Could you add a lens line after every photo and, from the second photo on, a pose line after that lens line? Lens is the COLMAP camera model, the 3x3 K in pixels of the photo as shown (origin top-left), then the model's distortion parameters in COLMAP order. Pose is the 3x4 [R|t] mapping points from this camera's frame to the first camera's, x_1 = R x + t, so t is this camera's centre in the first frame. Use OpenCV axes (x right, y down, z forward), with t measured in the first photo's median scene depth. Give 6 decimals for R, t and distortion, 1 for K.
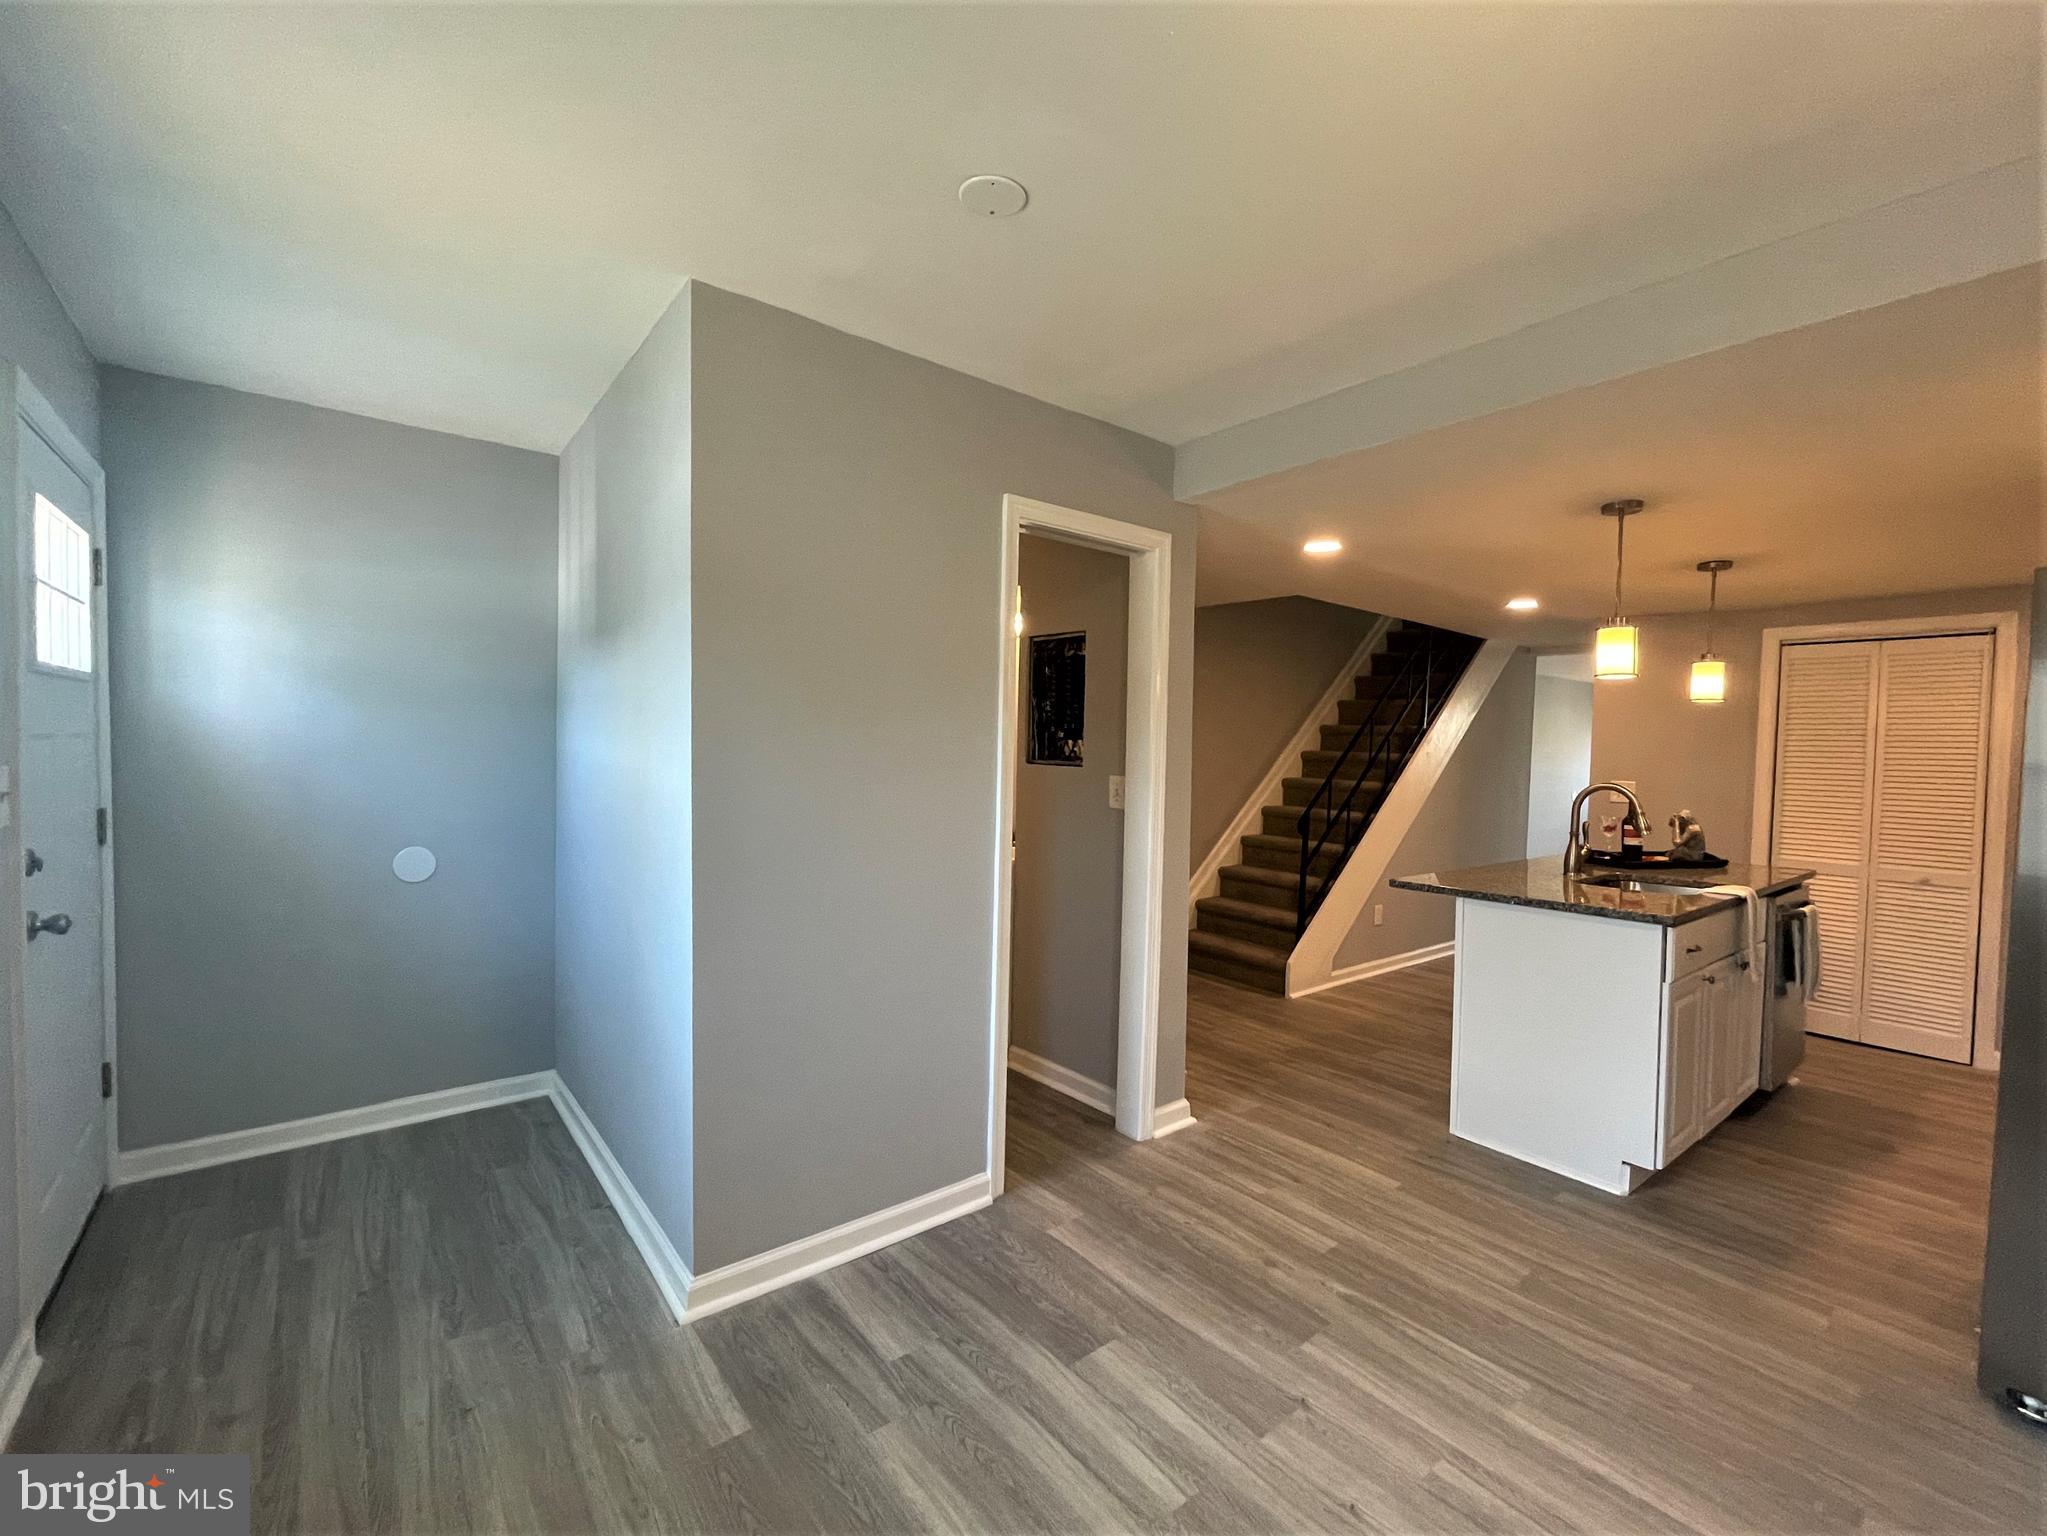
lens RADIAL K [[879.0, 0, 1015.4], [0, 879.0, 773.9], [0, 0, 1]] dist [-0.002467, -0.000194]
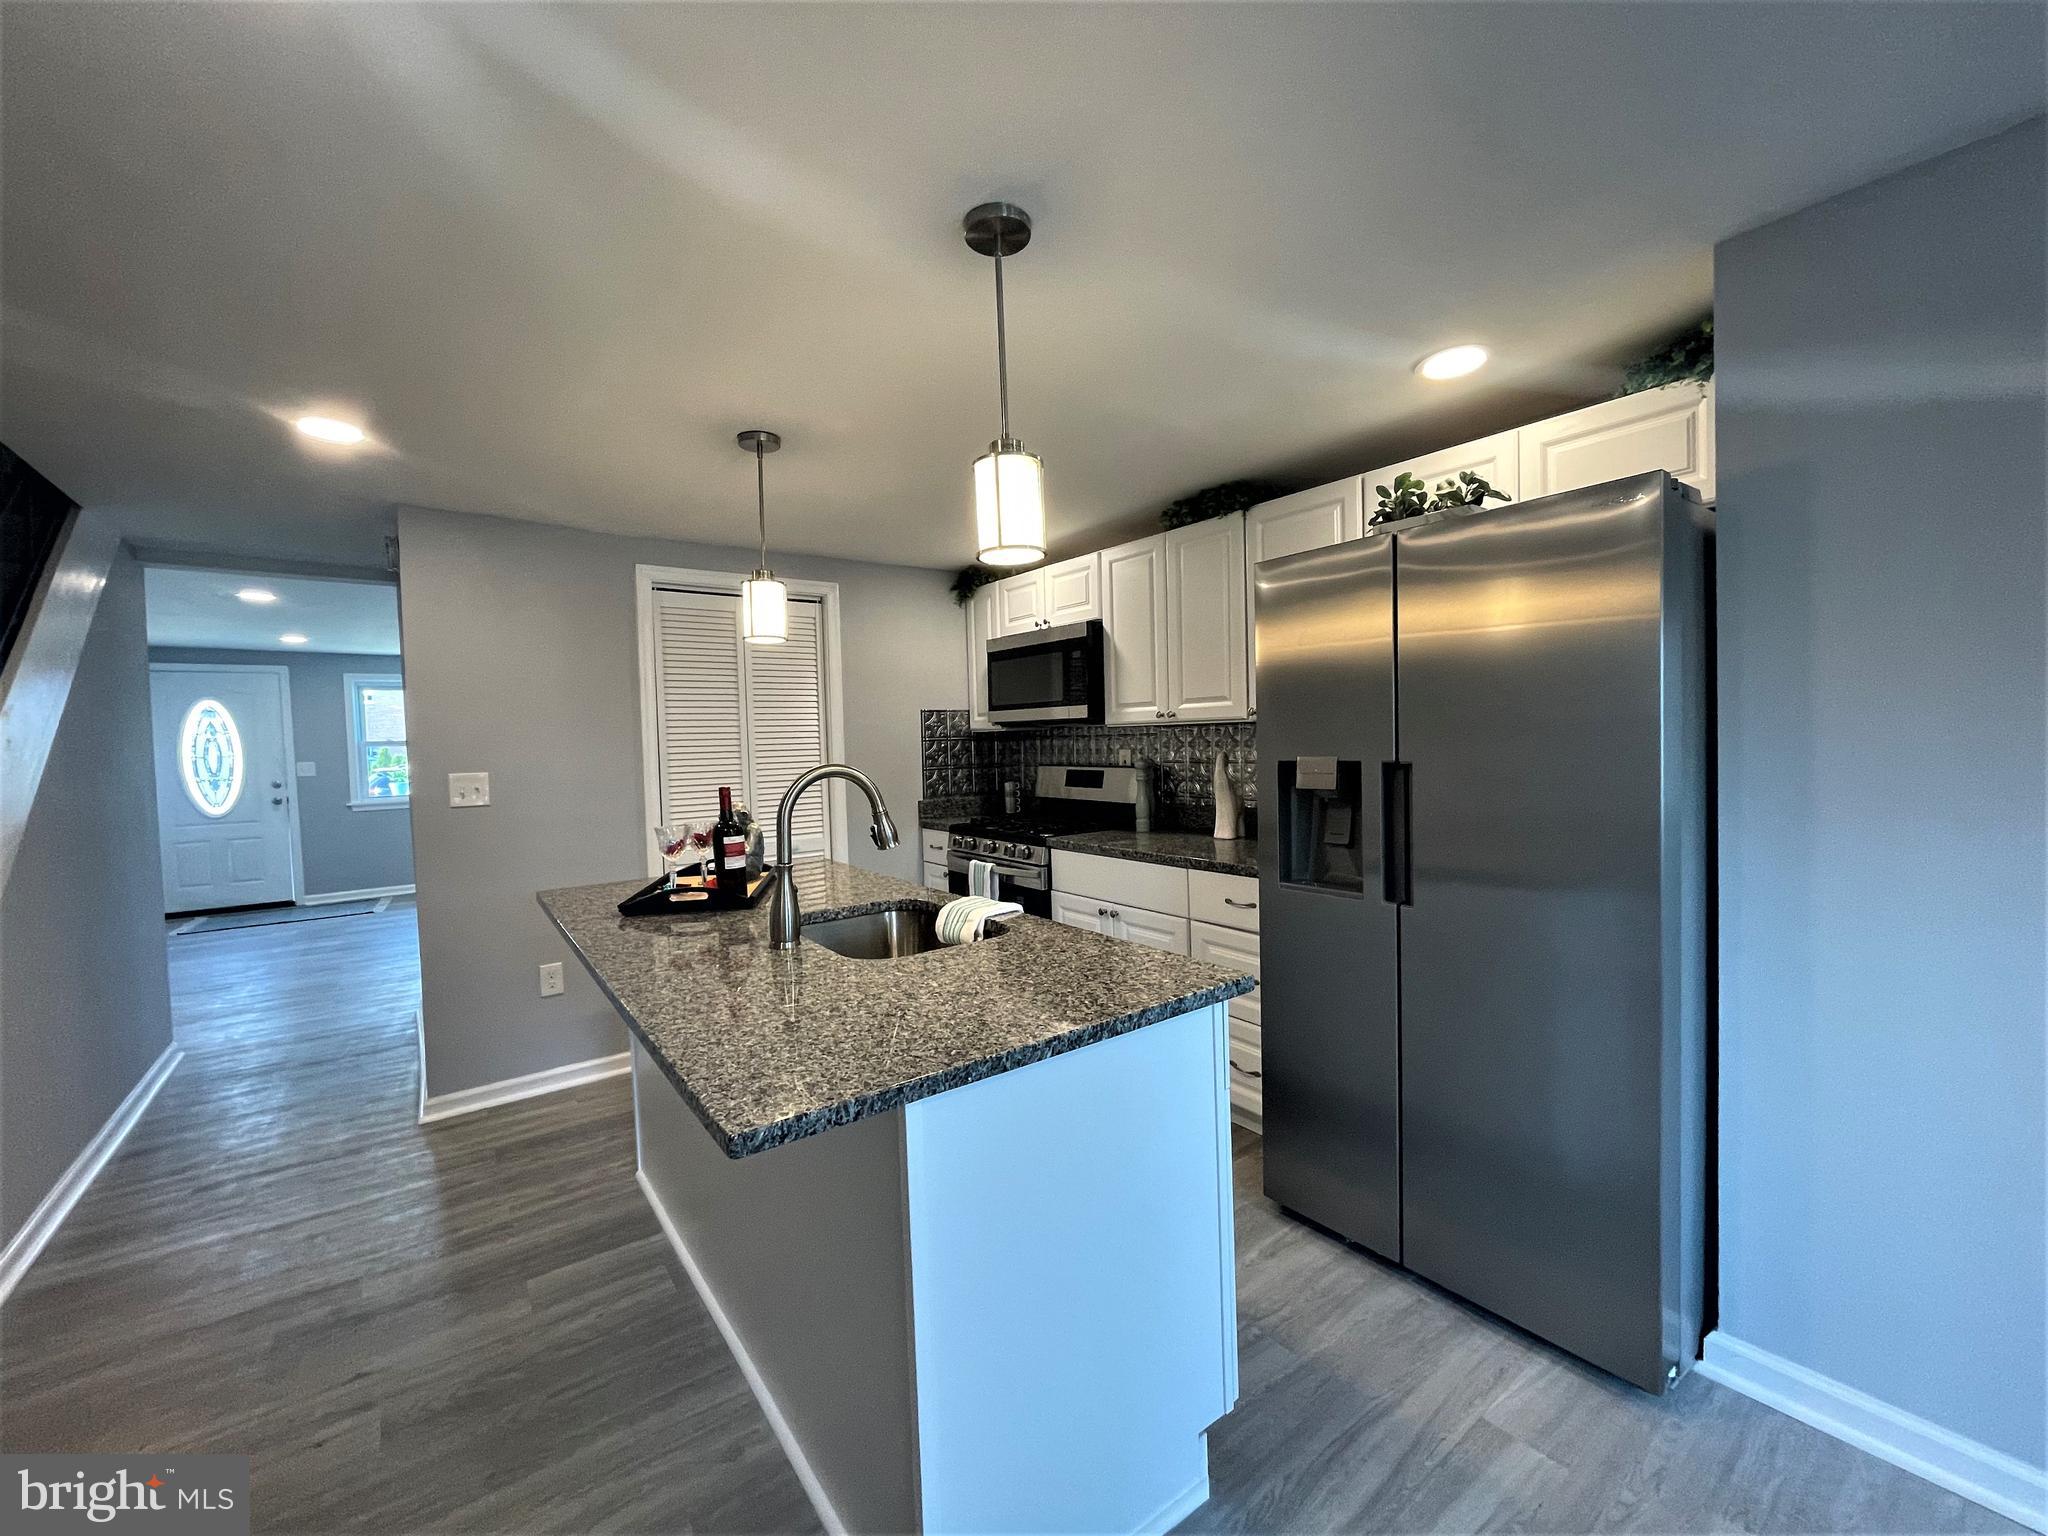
lens RADIAL K [[828.4, 0, 1021.4], [0, 828.4, 773.3], [0, 0, 1]] dist [-0.000562, -0.000403]
pose [[0.040989, -0.067985, 0.996844, 0.253310], [0.053684, 0.996391, 0.065747, -0.018905], [-0.997716, 0.050819, 0.044491, 1.398270]]
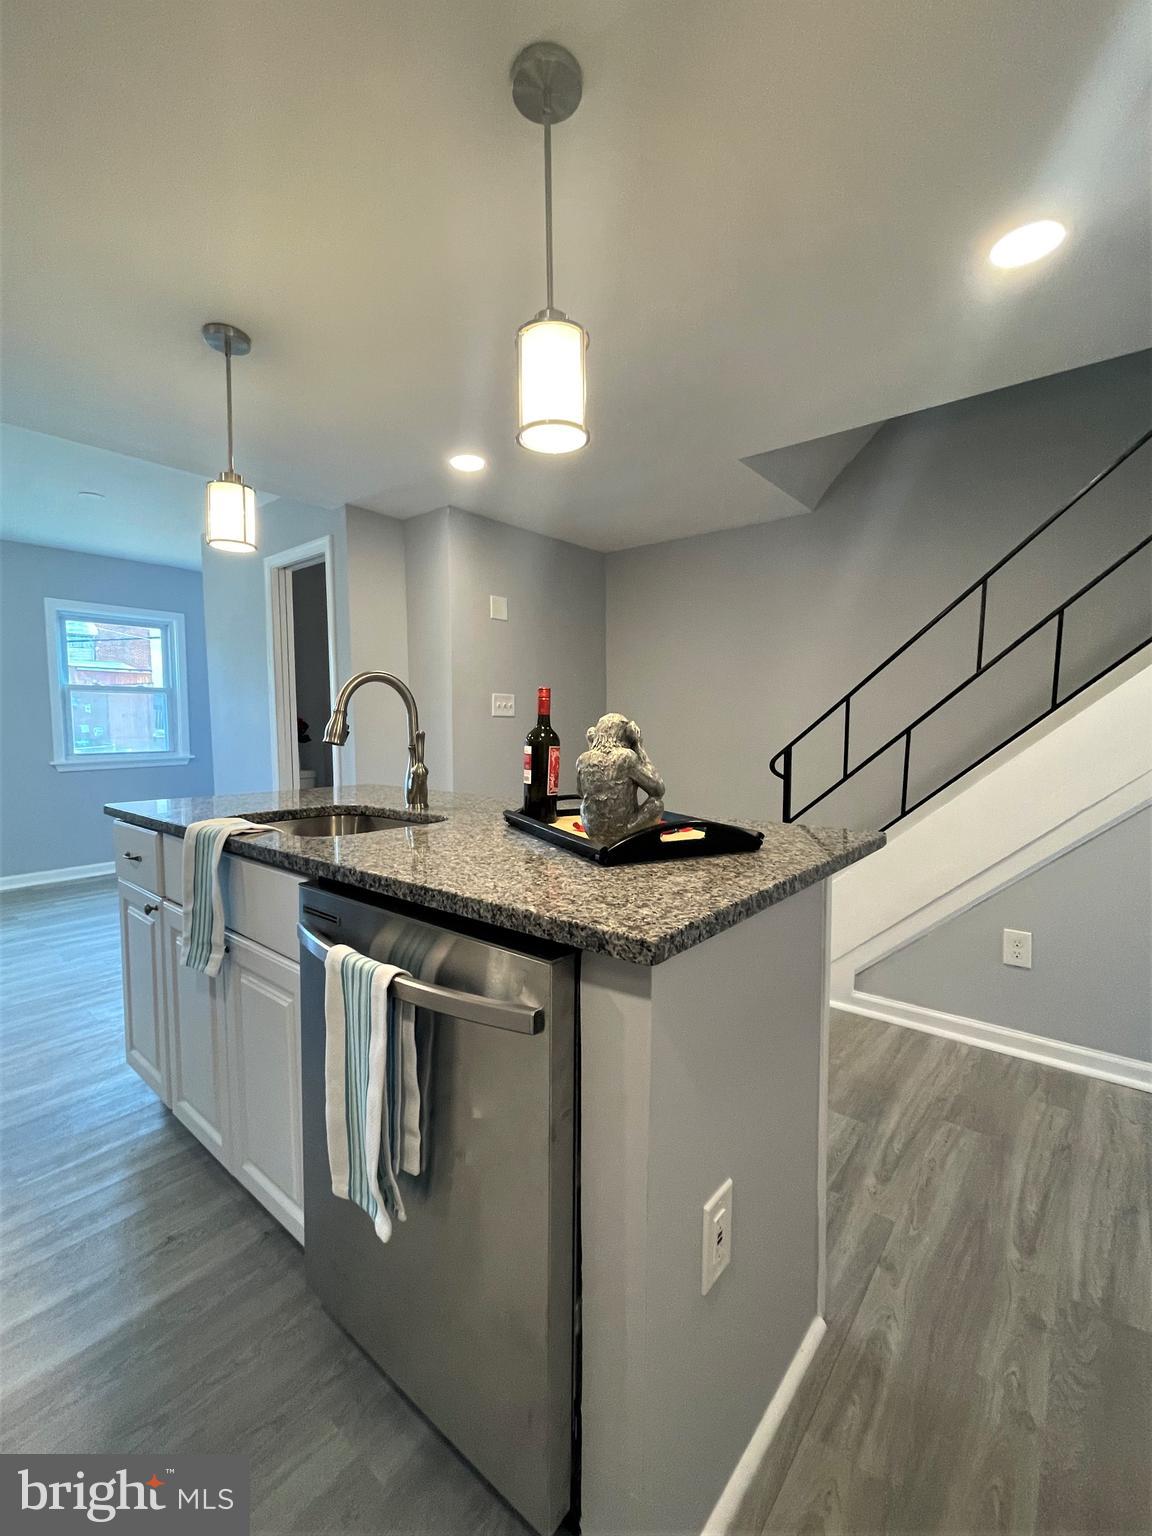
lens RADIAL K [[659.6, 0, 565.3], [0, 659.6, 769.8], [0, 0, 1]] dist [-0.002467, -0.000194]
pose [[0.190893, 0.045308, -0.980565, 1.974595], [-0.016091, 0.998944, 0.043025, 0.102957], [0.981479, 0.007565, 0.191421, 1.704520]]
